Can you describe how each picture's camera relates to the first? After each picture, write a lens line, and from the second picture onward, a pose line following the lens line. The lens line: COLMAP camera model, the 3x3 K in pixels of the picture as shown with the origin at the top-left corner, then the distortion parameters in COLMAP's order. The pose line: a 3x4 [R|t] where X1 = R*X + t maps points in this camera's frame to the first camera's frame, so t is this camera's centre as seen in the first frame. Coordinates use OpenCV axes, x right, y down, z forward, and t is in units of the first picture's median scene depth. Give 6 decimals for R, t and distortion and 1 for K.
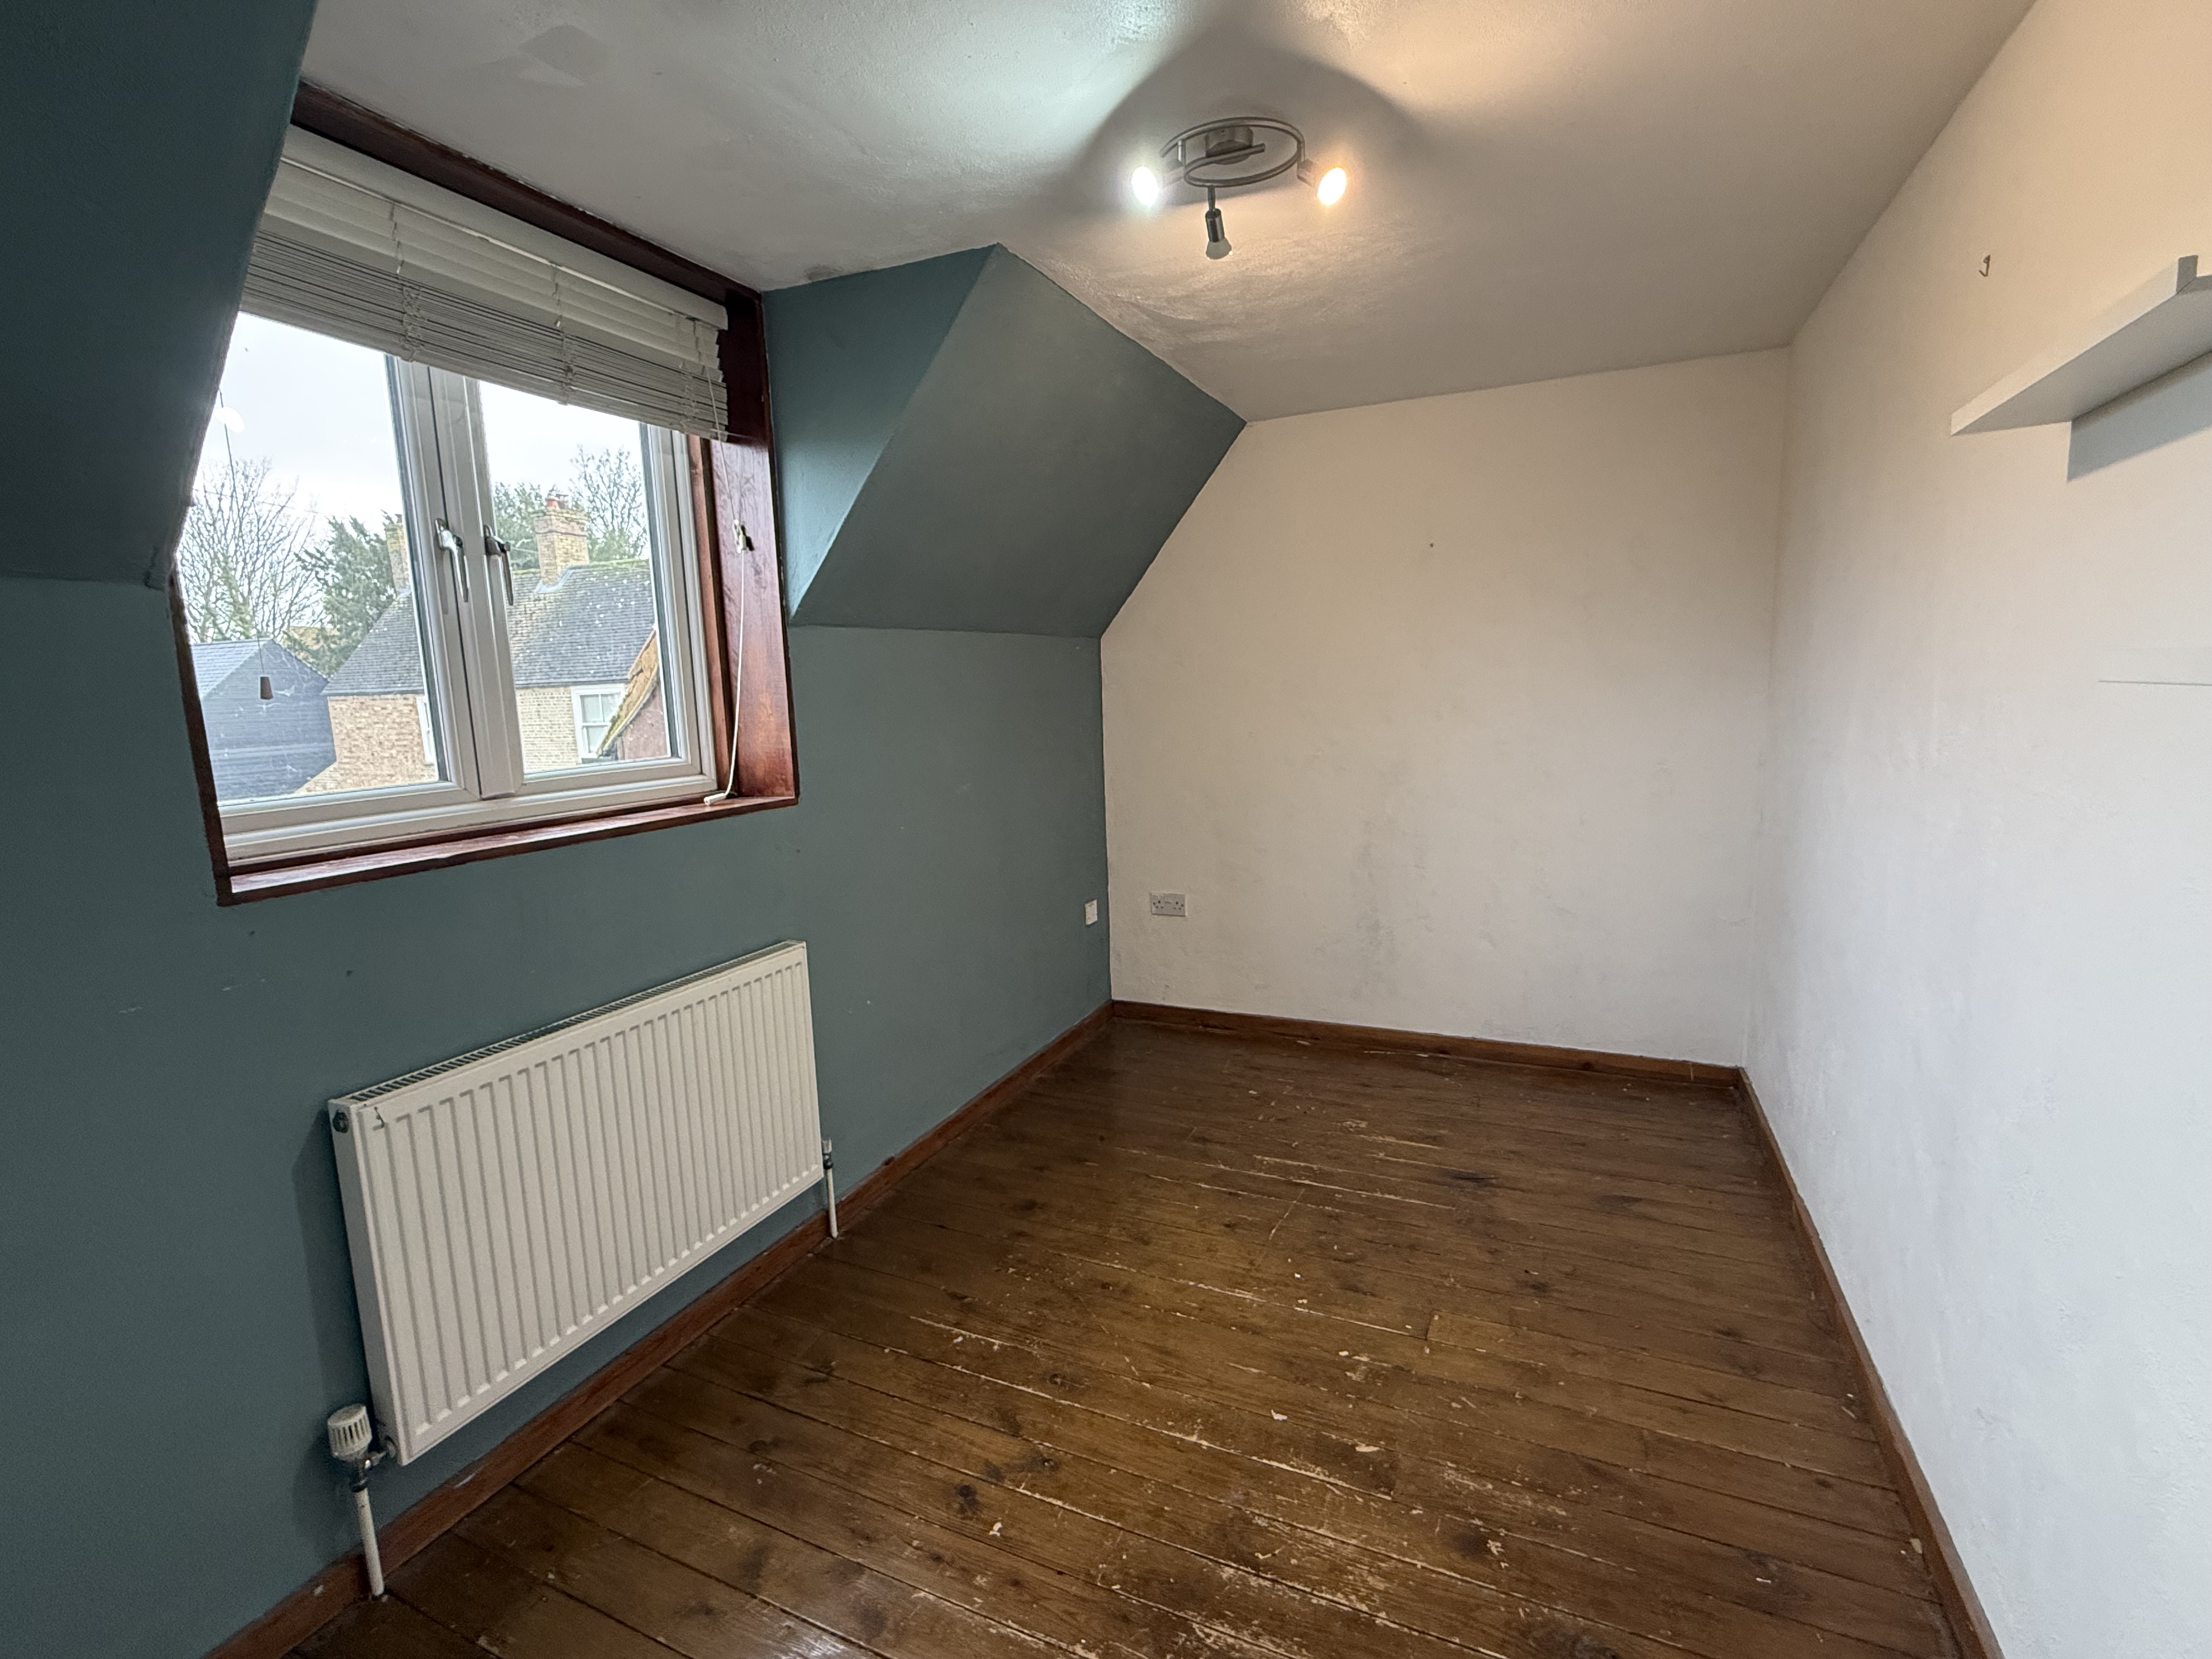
lens RADIAL K [[1003.0, 0, 1105.6], [0, 1003.0, 830.1], [0, 0, 1]] dist [0.000458, -0.000679]
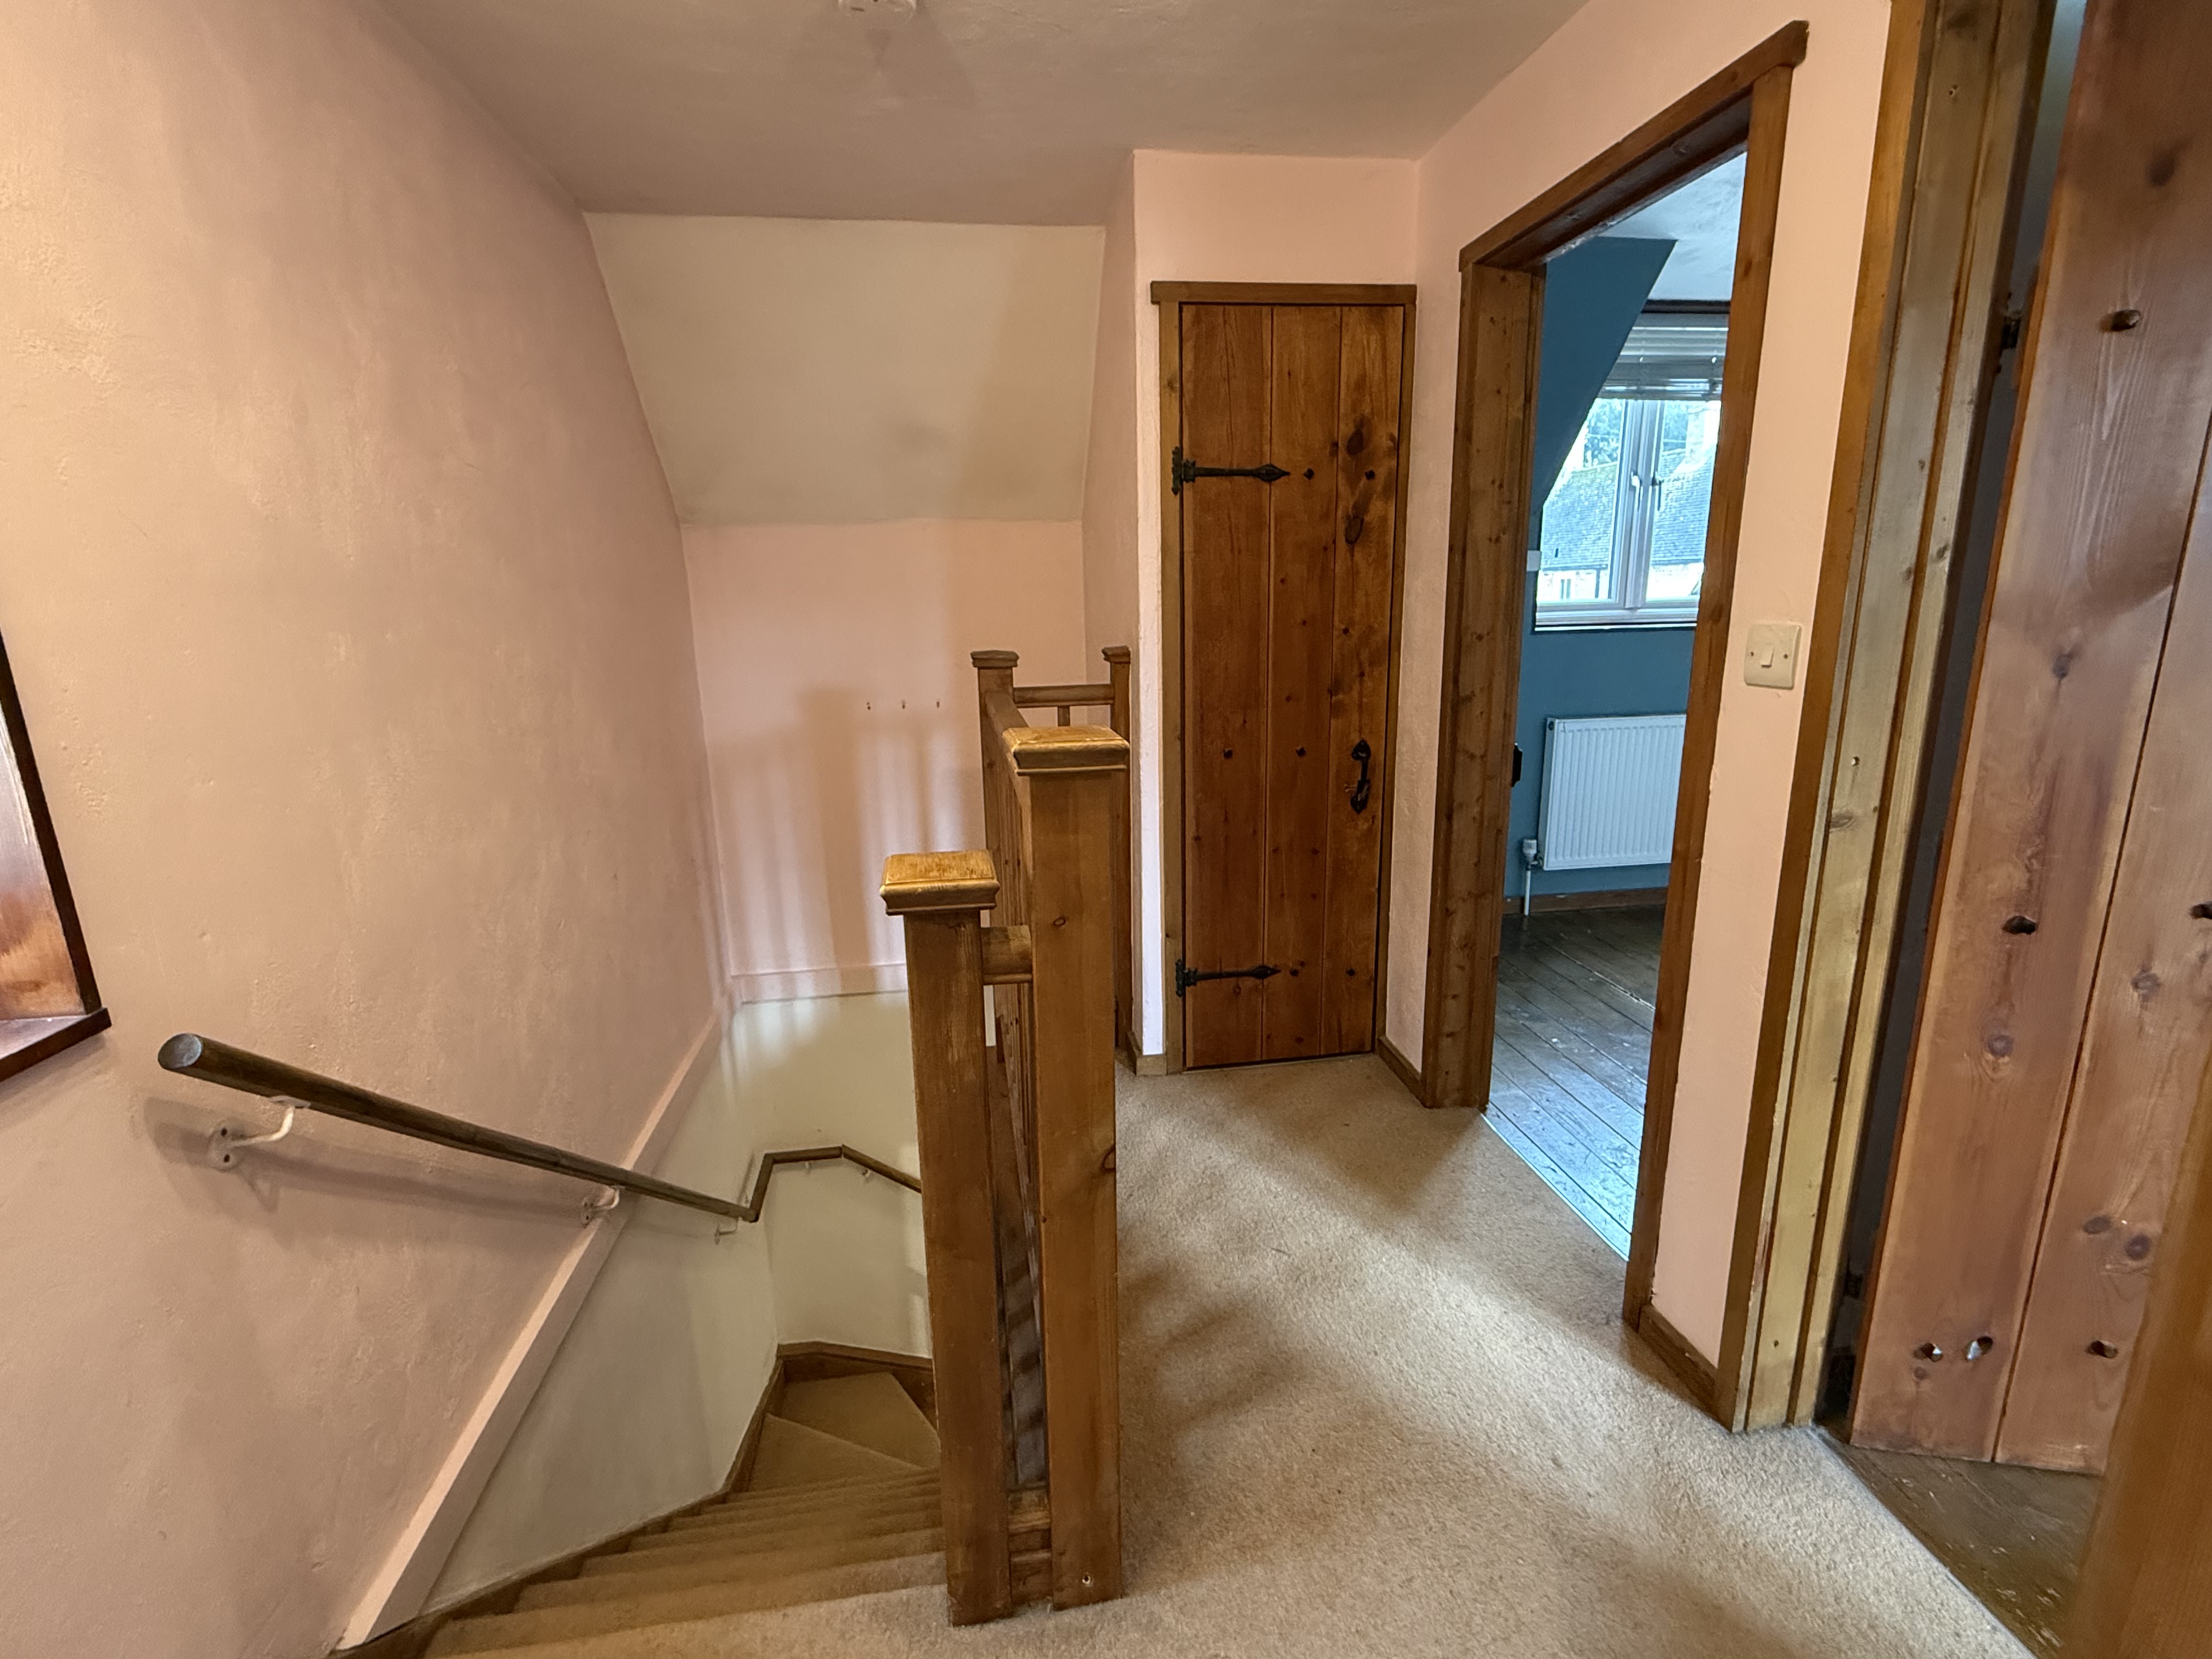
lens RADIAL K [[1003.0, 0, 1106.8], [0, 1003.0, 825.3], [0, 0, 1]] dist [0.000458, -0.000679]
pose [[0.540156, 0.206888, -0.815738, 0.731892], [-0.116979, 0.978359, 0.170673, 0.224404], [0.833395, 0.003234, 0.552668, -1.298188]]
